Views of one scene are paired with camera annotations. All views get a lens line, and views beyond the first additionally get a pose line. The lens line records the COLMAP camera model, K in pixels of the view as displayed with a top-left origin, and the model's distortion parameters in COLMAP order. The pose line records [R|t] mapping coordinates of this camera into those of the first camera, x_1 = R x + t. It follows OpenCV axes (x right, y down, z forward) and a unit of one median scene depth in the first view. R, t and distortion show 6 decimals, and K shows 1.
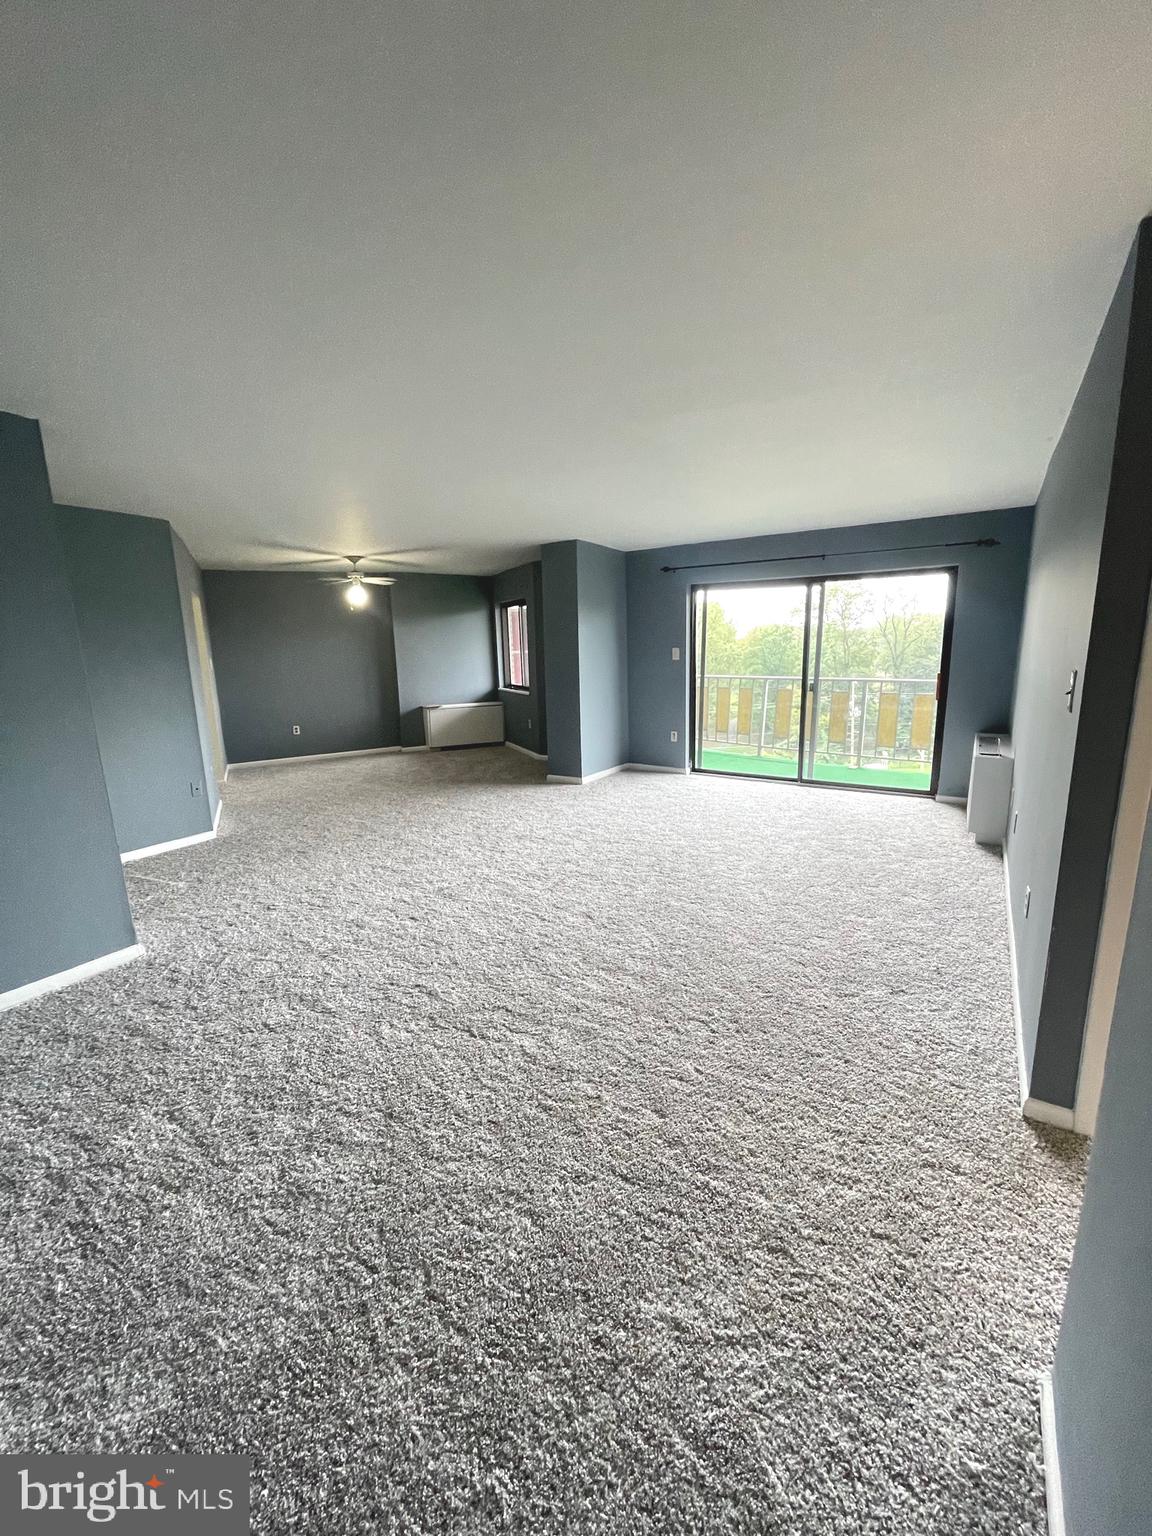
lens RADIAL K [[626.8, 0, 585.4], [0, 626.8, 763.4], [0, 0, 1]] dist [-0.001488, -0.000018]
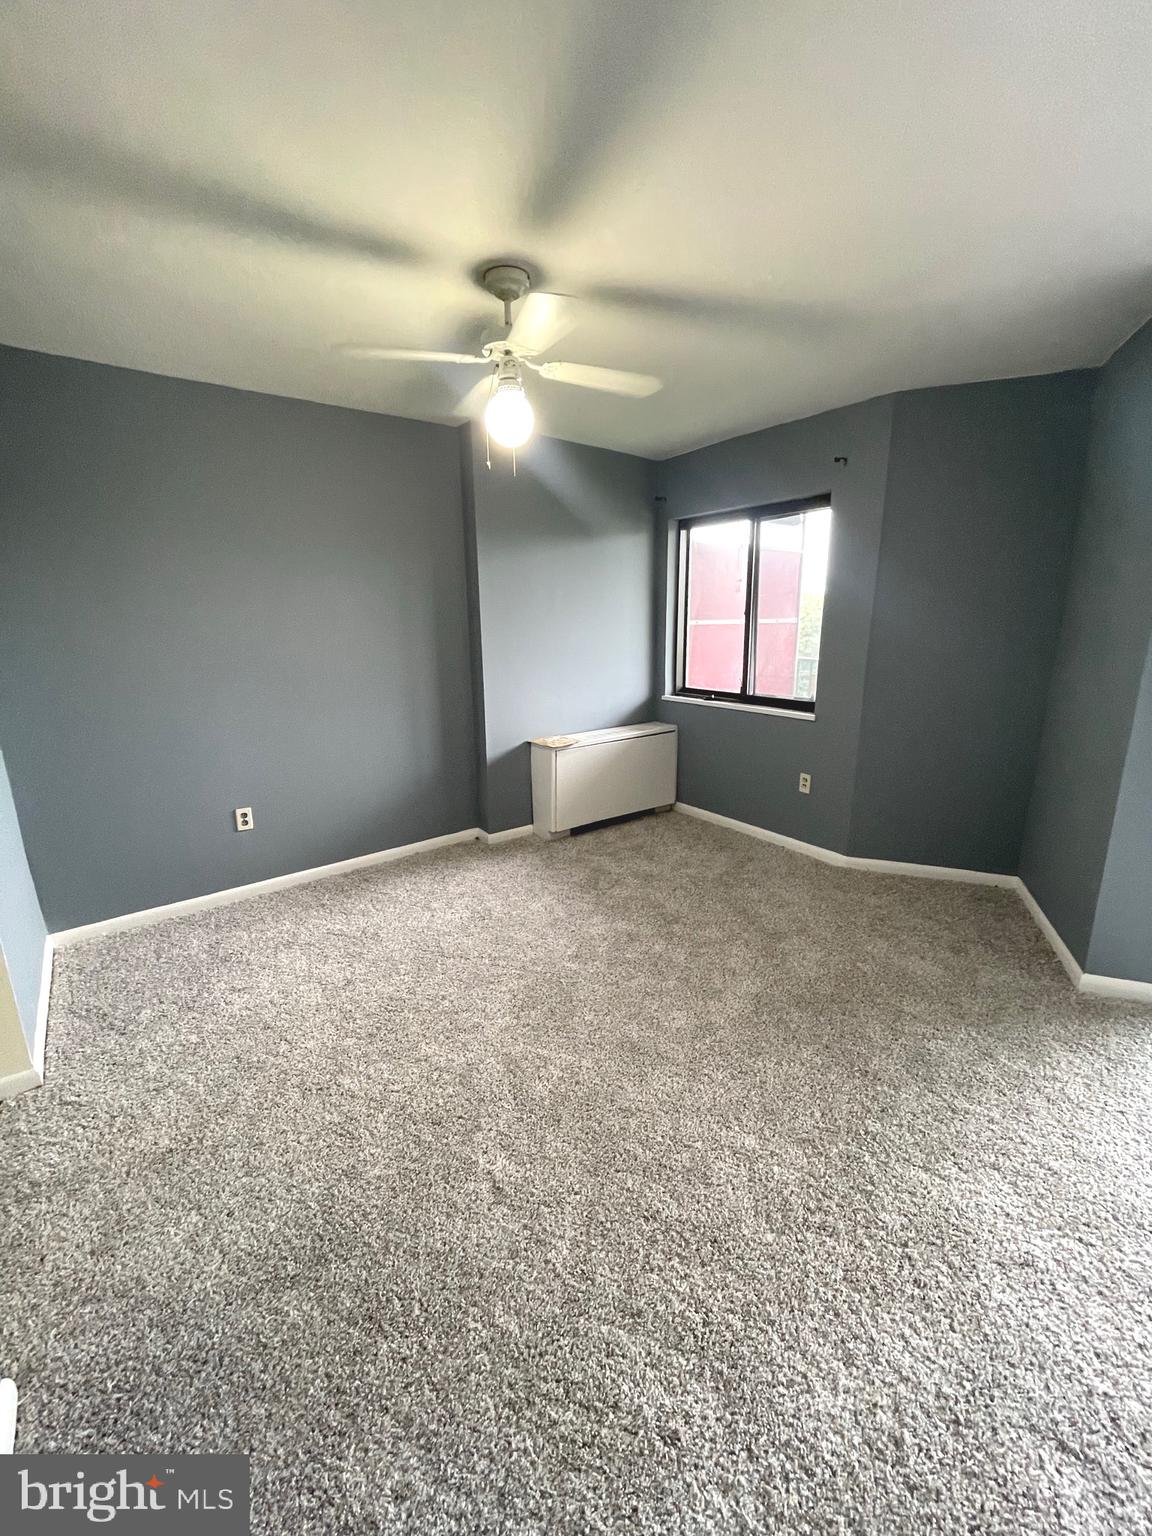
lens RADIAL K [[626.8, 0, 585.4], [0, 626.8, 763.4], [0, 0, 1]] dist [-0.001488, -0.000018]
pose [[0.983817, -0.026113, 0.177265, -0.390800], [0.019514, 0.999054, 0.038870, -0.118844], [-0.178112, -0.034782, 0.983395, 0.708078]]
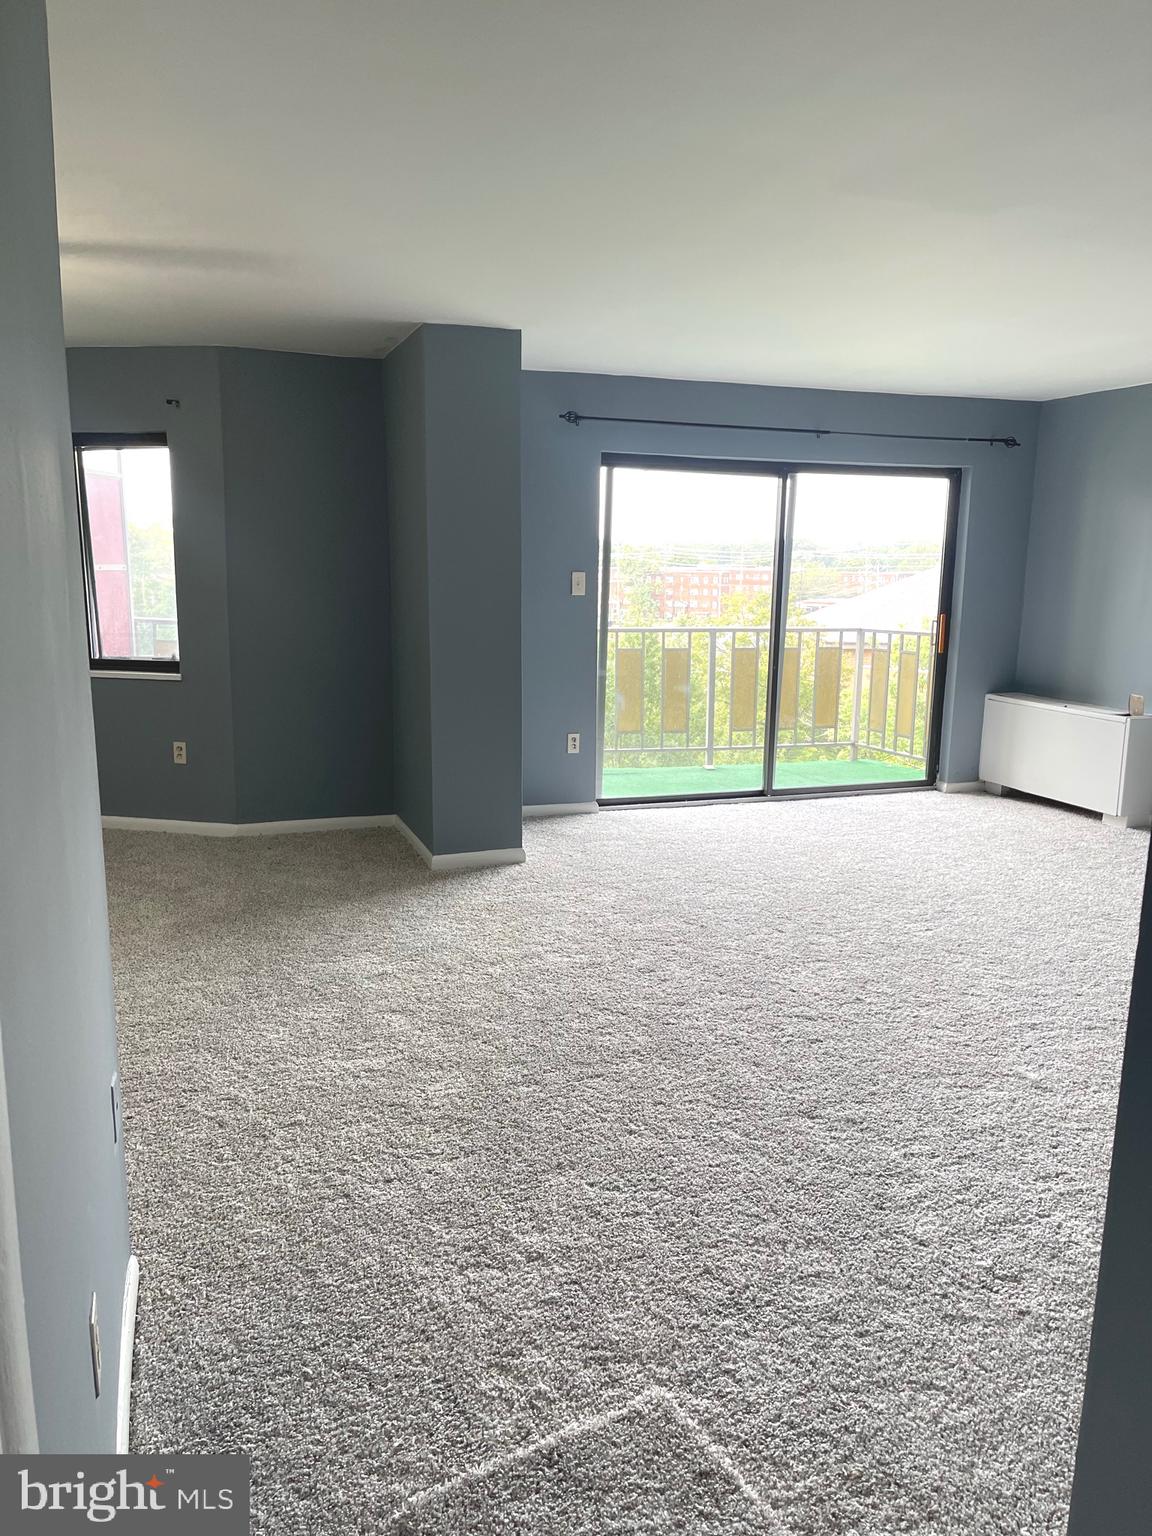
lens RADIAL K [[1170.8, 0, 621.6], [0, 1170.8, 764.5], [0, 0, 1]] dist [0.006417, 0.000702]
pose [[0.599343, -0.110048, 0.792892, -0.617893], [0.126407, 0.991089, 0.042007, -0.062758], [-0.790449, 0.075050, 0.607913, 0.395381]]
